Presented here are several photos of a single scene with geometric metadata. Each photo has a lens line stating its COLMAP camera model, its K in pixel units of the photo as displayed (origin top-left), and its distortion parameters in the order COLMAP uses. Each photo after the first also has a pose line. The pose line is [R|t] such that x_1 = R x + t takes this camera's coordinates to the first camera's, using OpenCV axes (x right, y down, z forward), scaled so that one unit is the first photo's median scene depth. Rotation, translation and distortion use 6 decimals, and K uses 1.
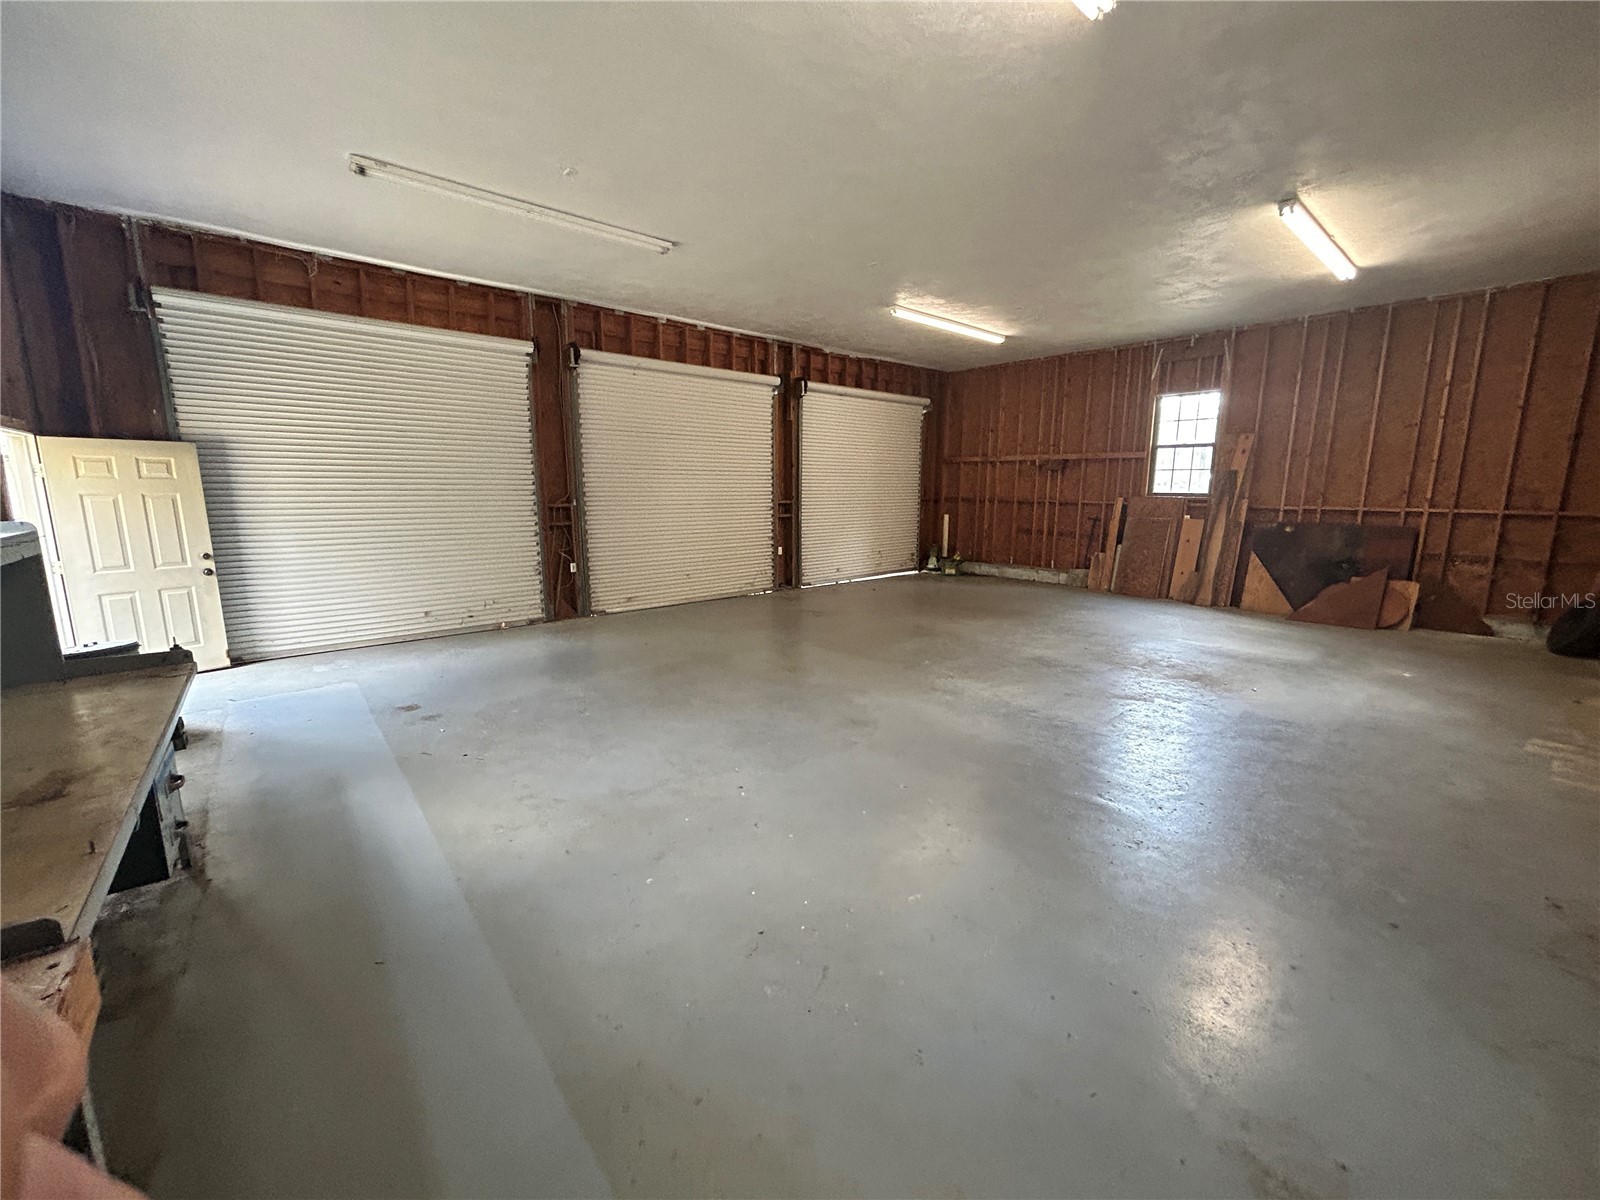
lens RADIAL K [[640.9, 0, 800.8], [0, 640.9, 597.4], [0, 0, 1]] dist [-0.014505, -0.000085]
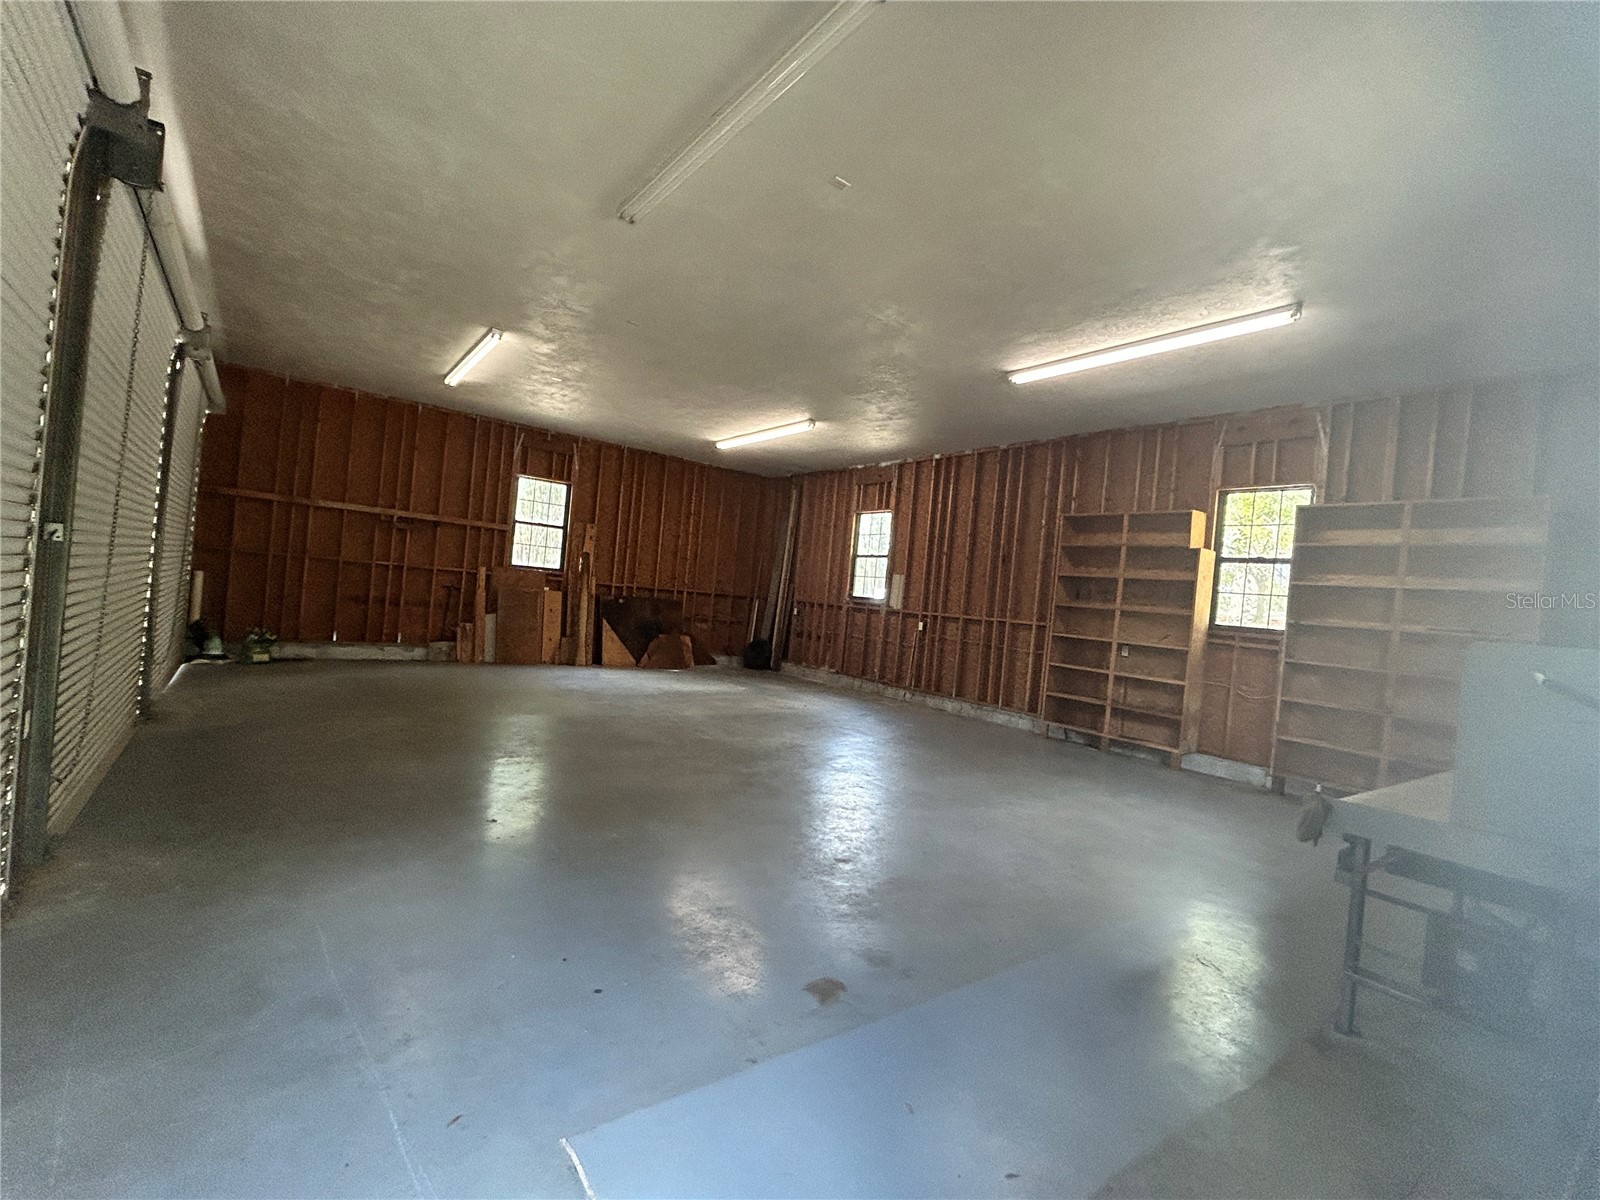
lens RADIAL K [[709.8, 0, 799.8], [0, 709.8, 599.5], [0, 0, 1]] dist [0.000797, 0.000088]
pose [[0.064858, 0.004904, 0.997882, -0.584679], [0.087290, 0.996127, -0.010569, -0.053675], [-0.994069, 0.087791, 0.064179, 0.464155]]
